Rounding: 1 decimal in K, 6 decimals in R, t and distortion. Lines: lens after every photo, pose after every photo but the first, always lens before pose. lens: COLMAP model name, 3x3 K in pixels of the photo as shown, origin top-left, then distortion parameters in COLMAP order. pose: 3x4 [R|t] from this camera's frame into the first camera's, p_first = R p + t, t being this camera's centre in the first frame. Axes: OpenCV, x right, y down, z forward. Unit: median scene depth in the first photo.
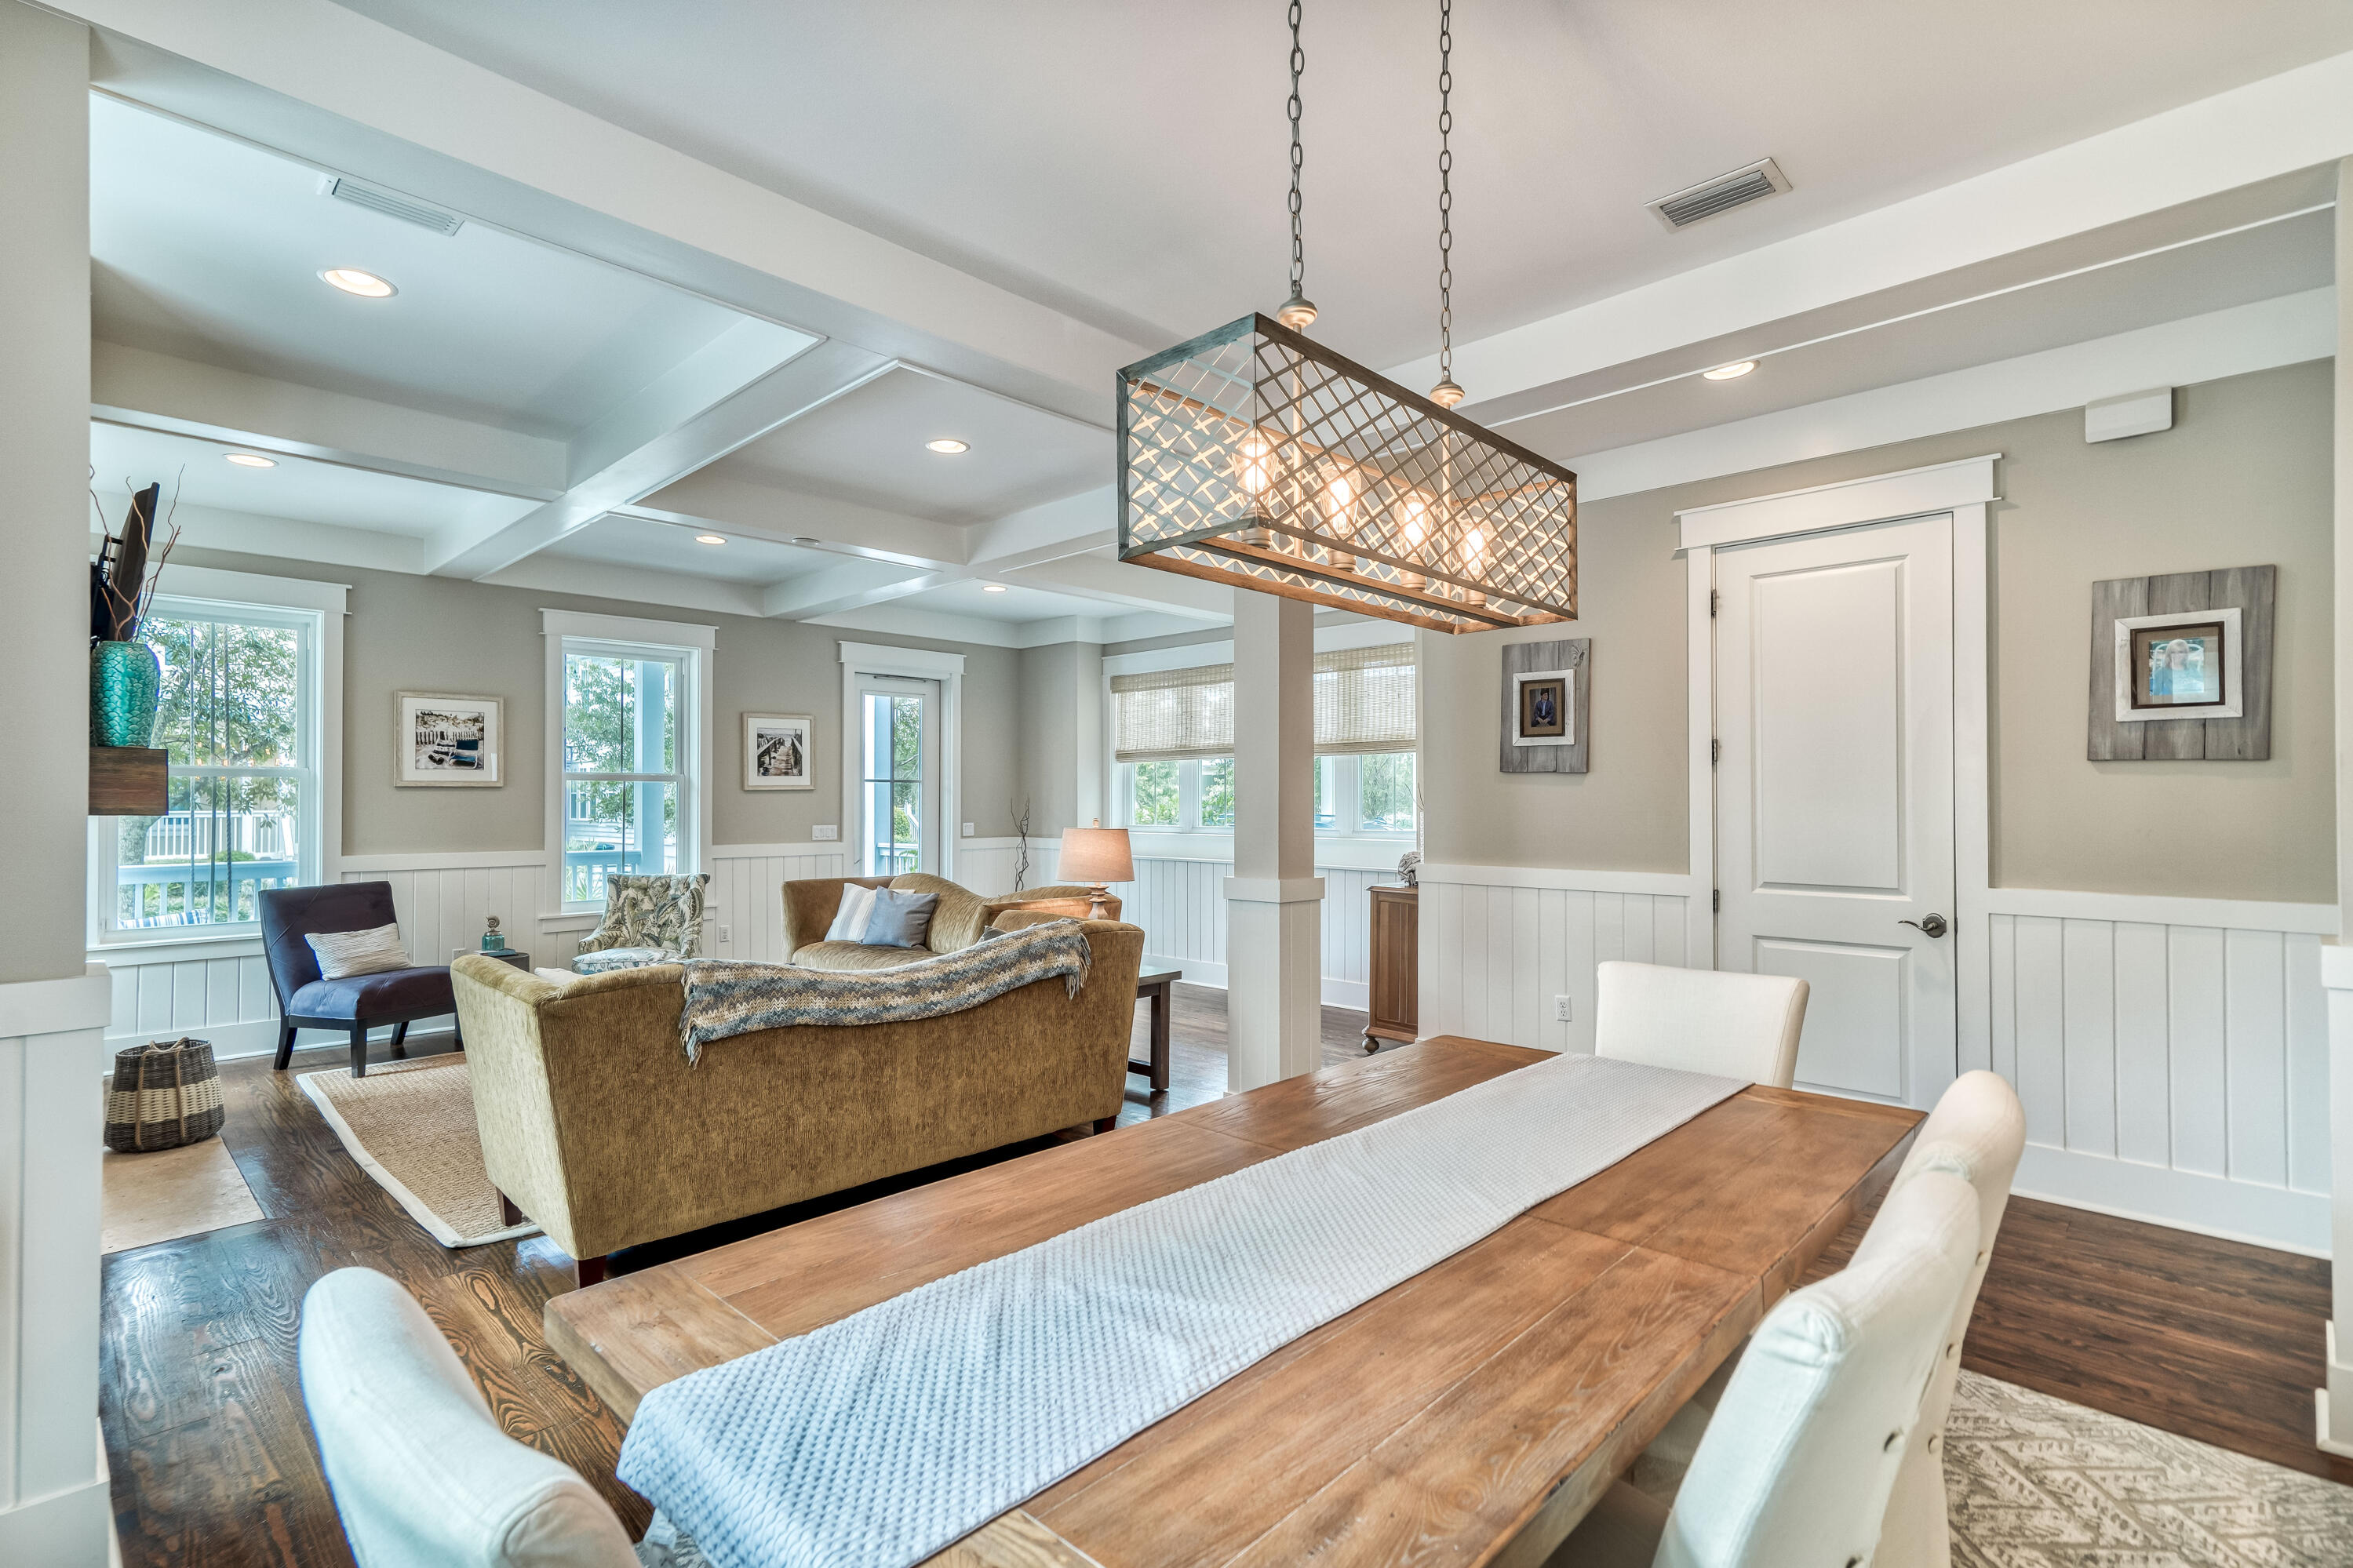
lens RADIAL K [[1101.1, 0, 1154.7], [0, 1101.1, 793.3], [0, 0, 1]] dist [0.005399, 0.000608]
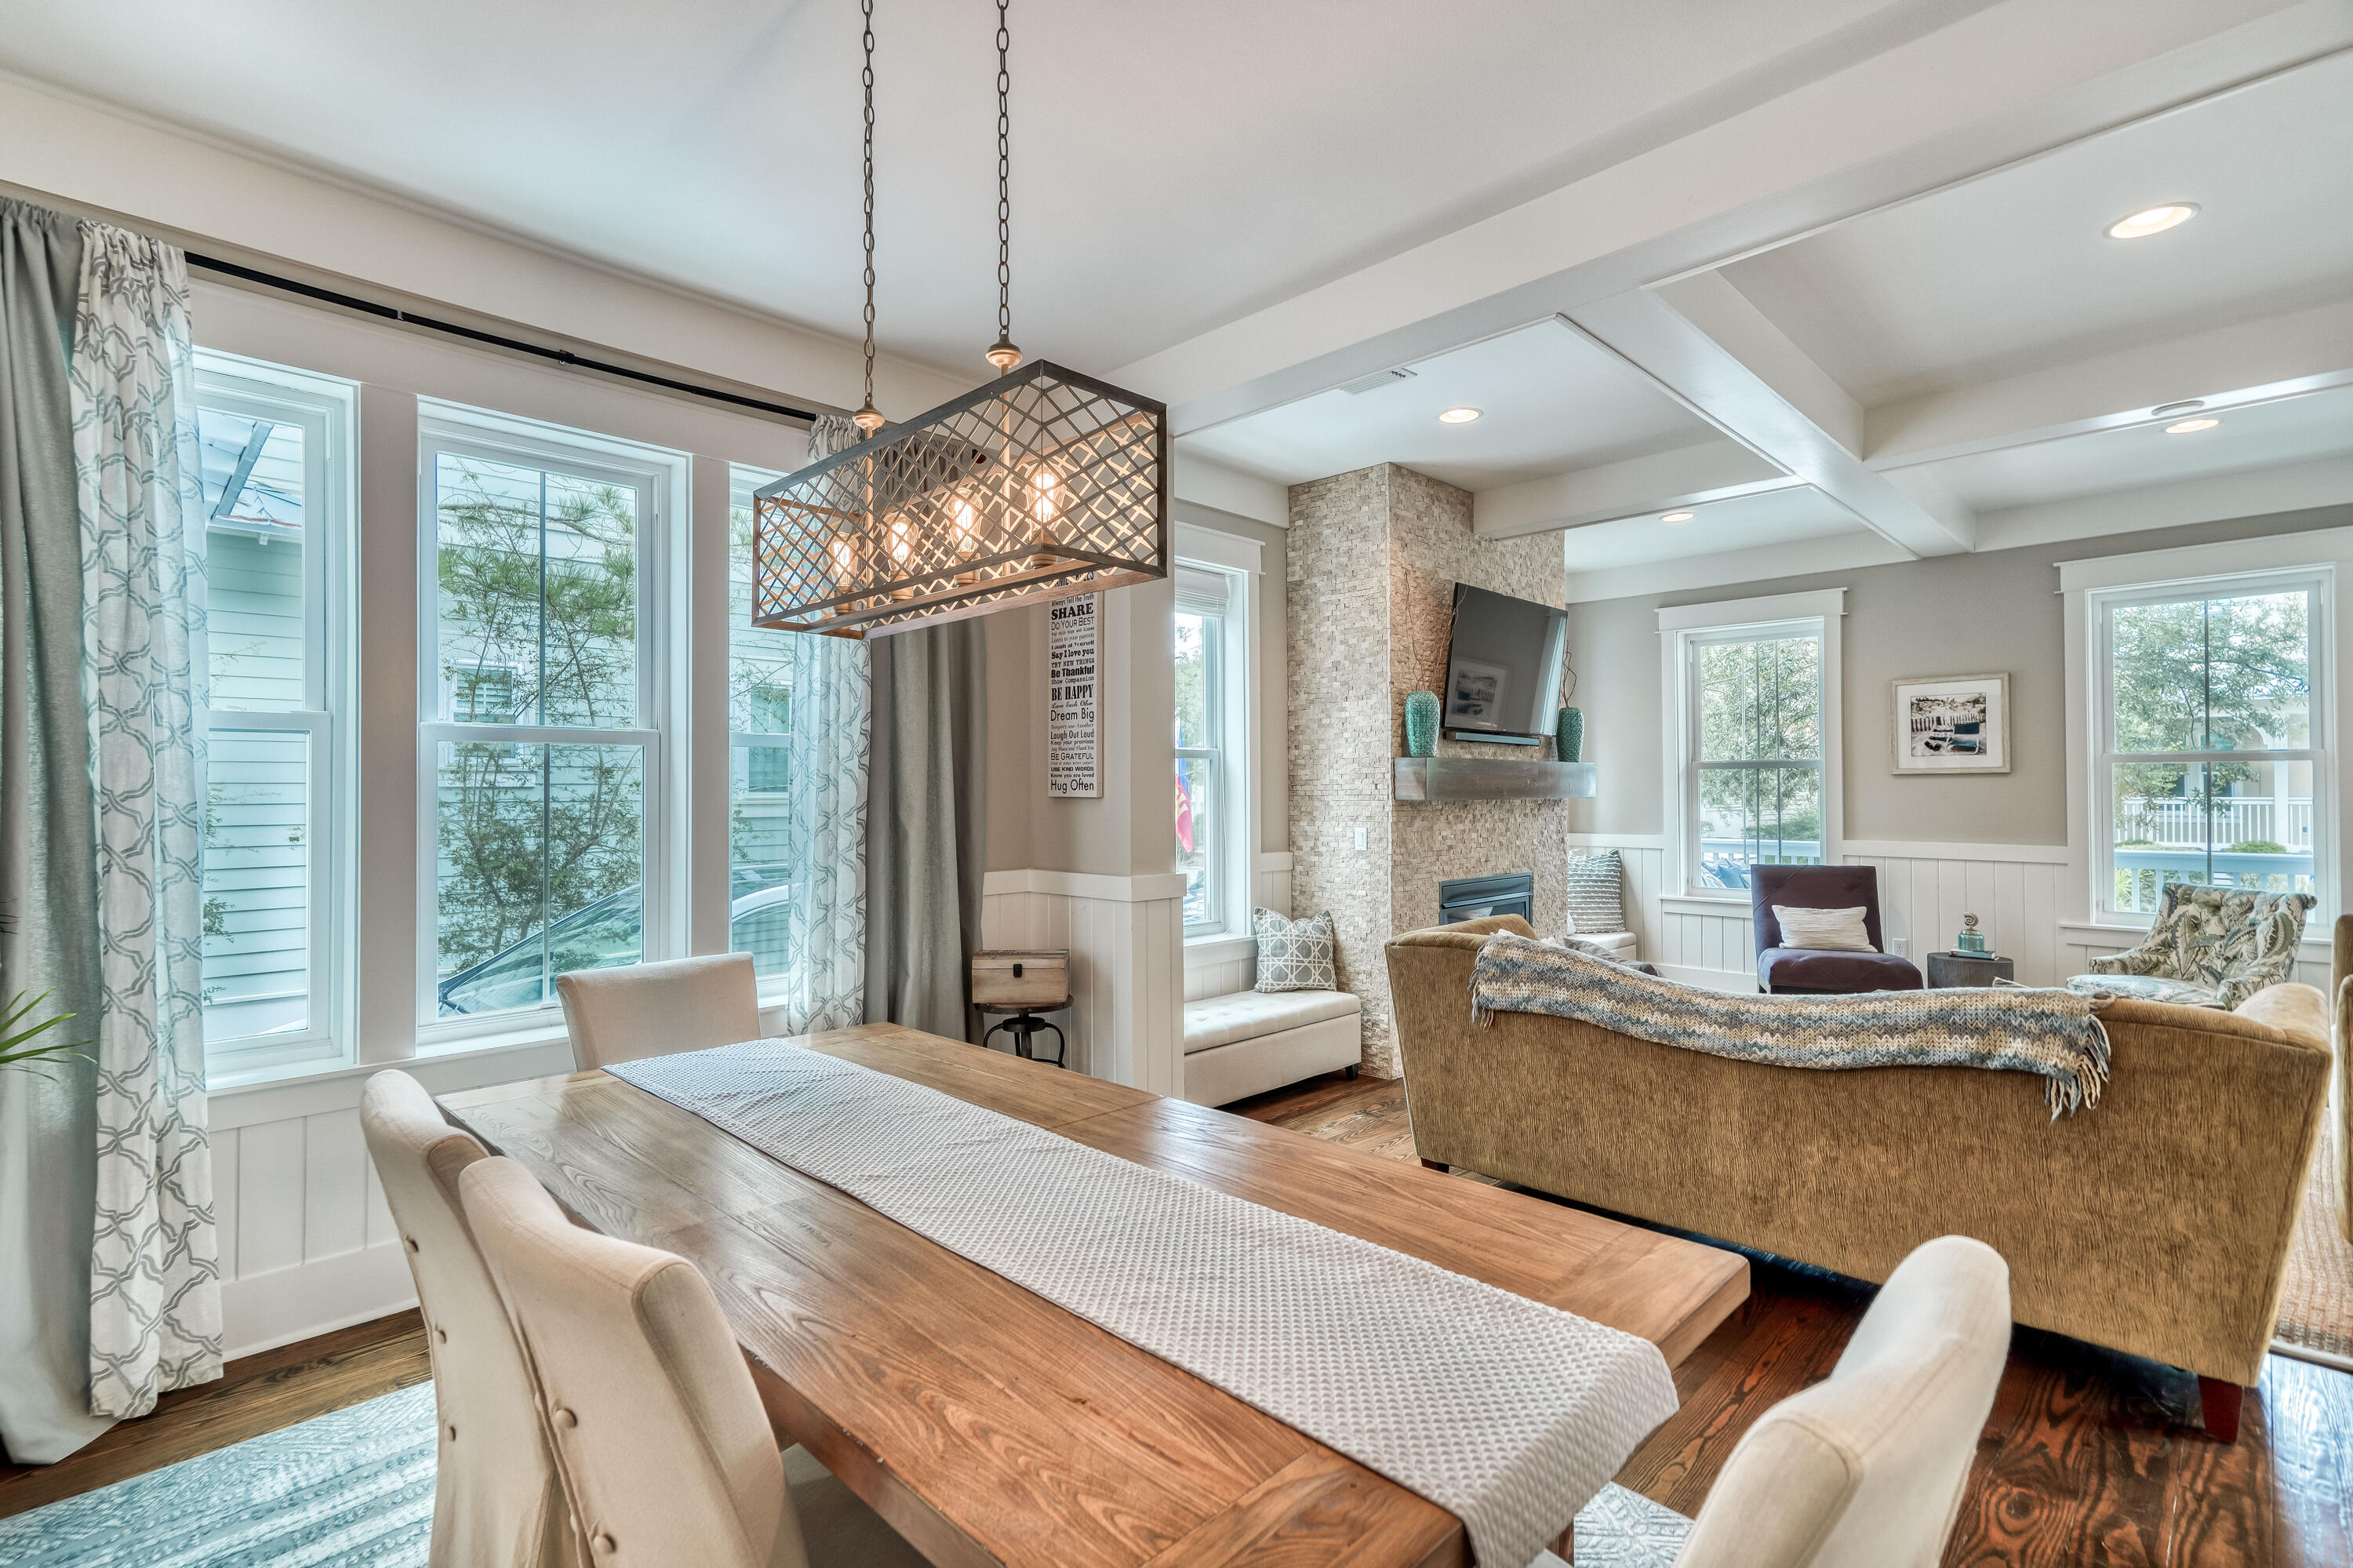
lens RADIAL K [[1116.1, 0, 1149.7], [0, 1116.1, 777.5], [0, 0, 1]] dist [0.000707, 0.023297]
pose [[-0.003982, -0.010774, -0.999934, 0.369856], [0.010710, 0.999884, -0.010816, 0.000361], [0.999935, -0.010753, -0.003866, 0.341186]]
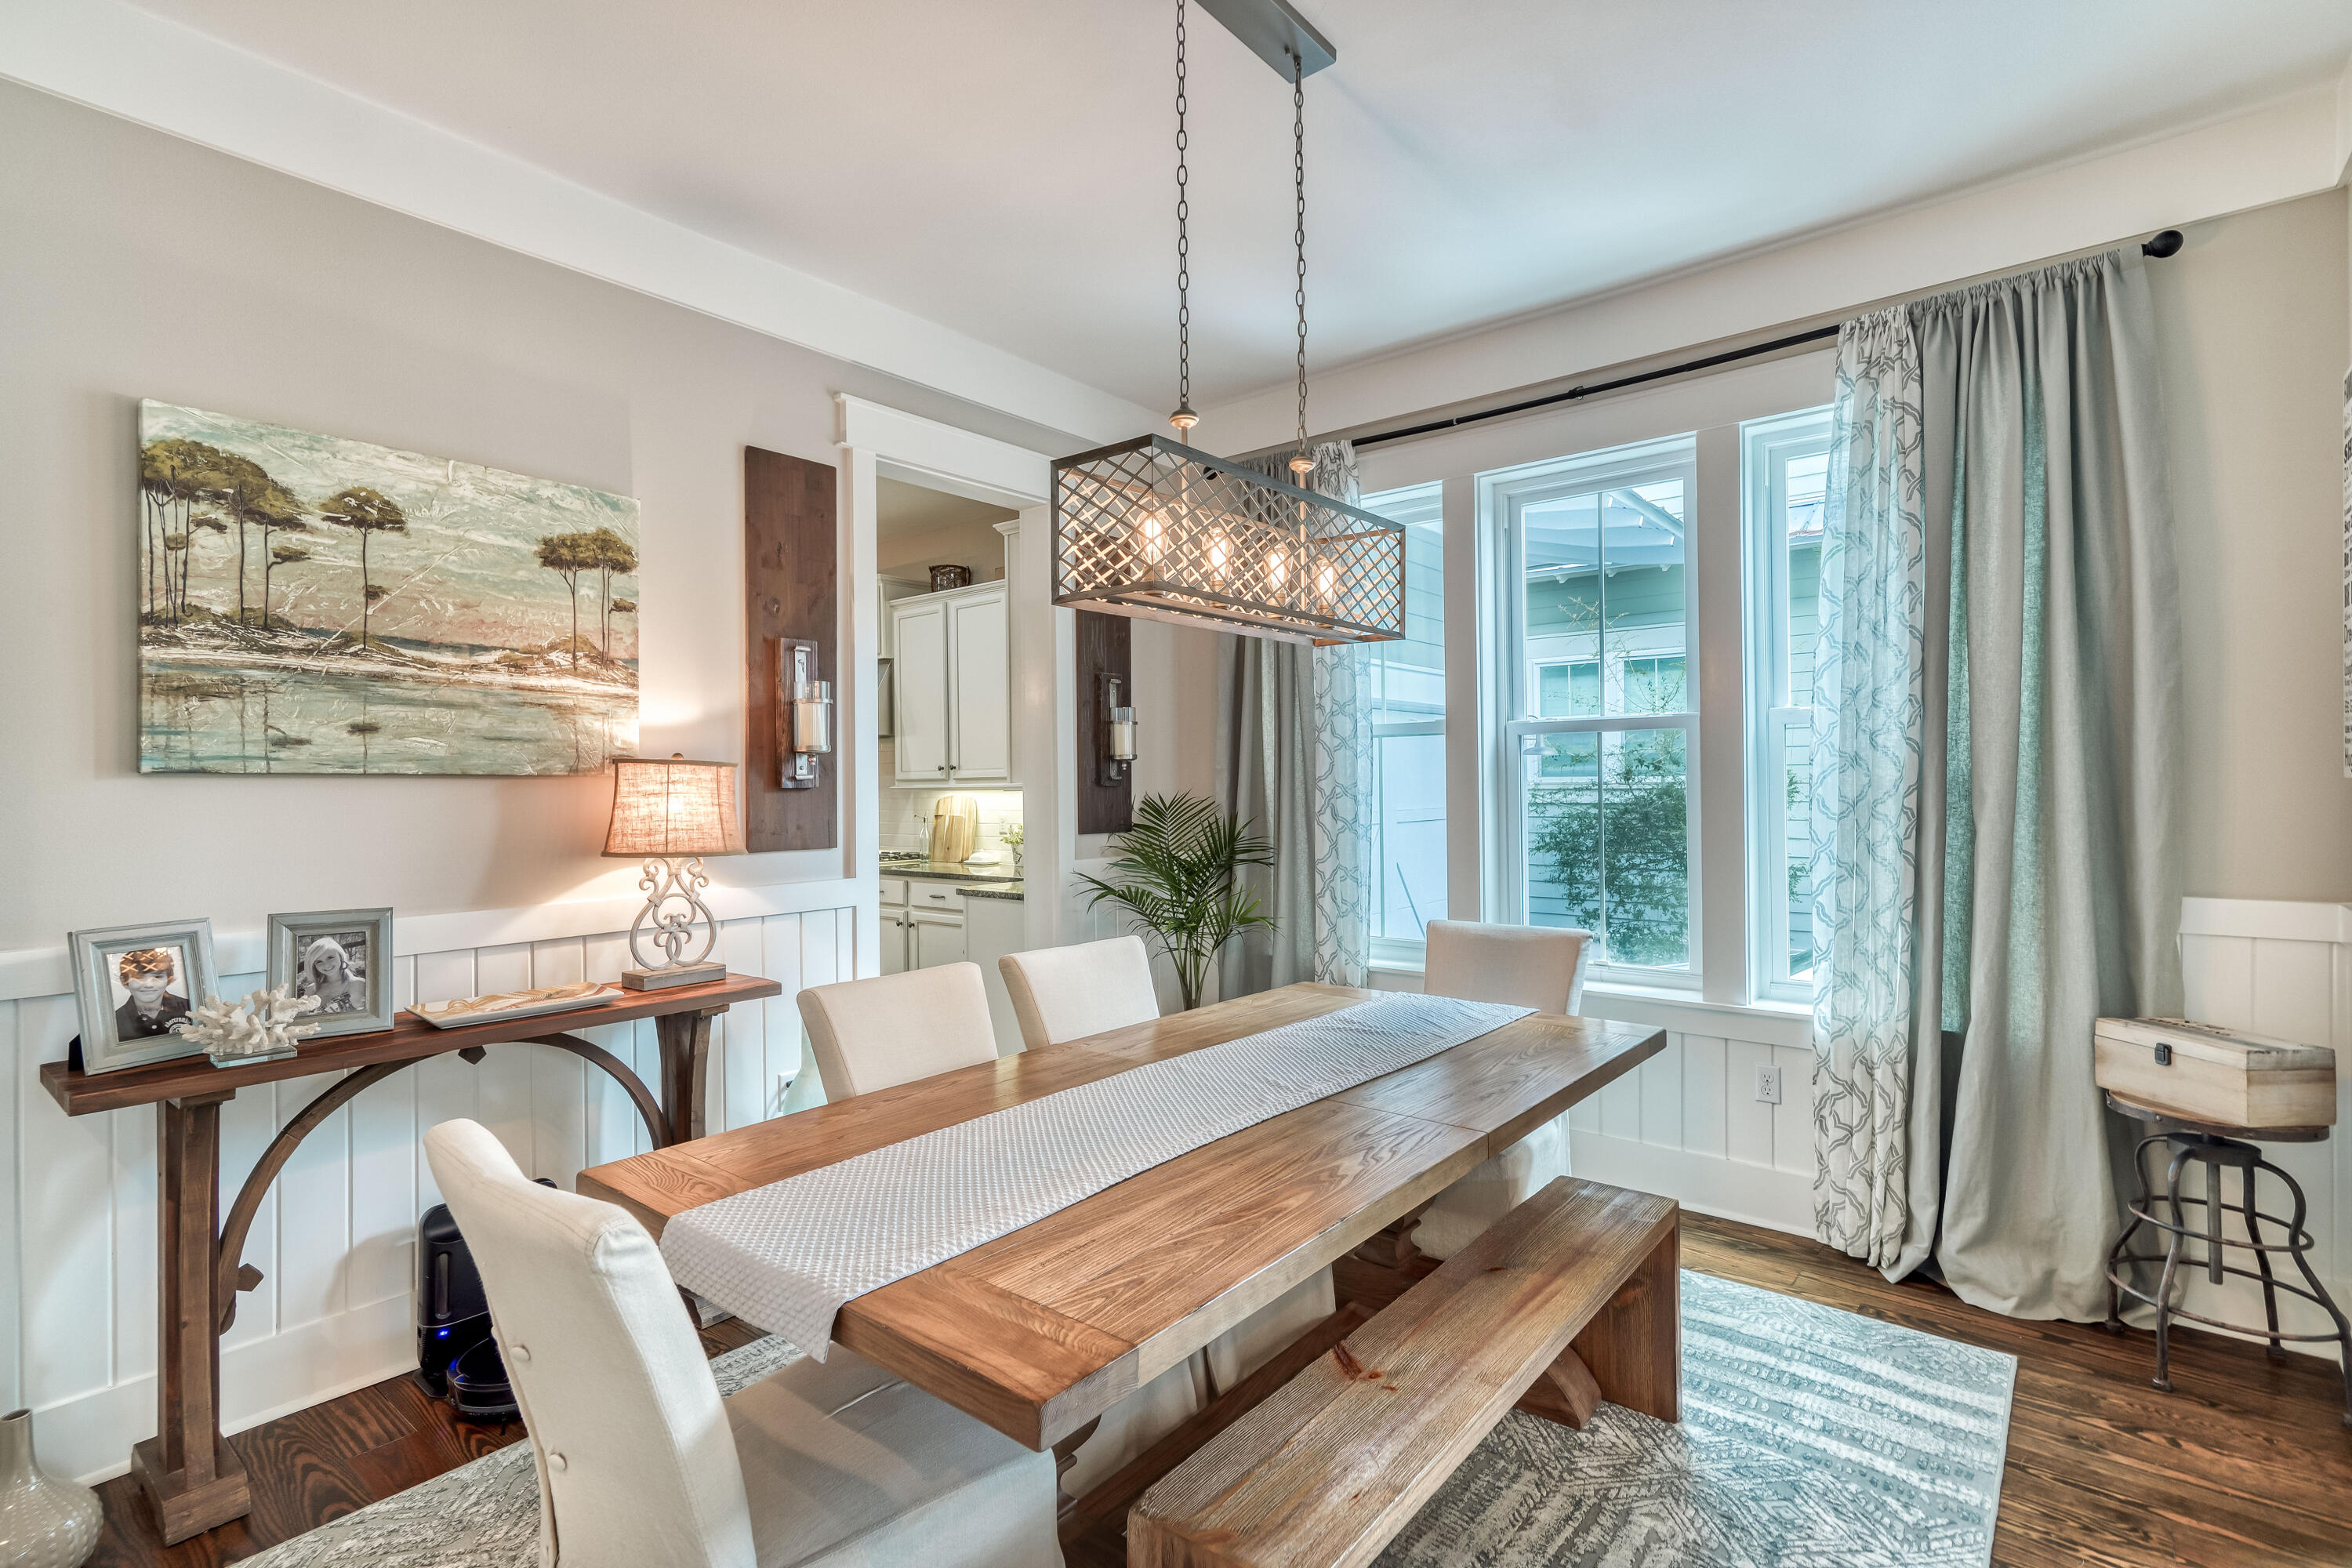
lens RADIAL K [[1128.6, 0, 1153.7], [0, 1128.6, 779.7], [0, 0, 1]] dist [0.014127, 0.000732]
pose [[-0.995907, 0.008517, -0.089977, 0.123214], [0.009305, 0.999922, -0.008341, 0.003828], [0.089899, -0.009144, -0.995909, 0.653601]]
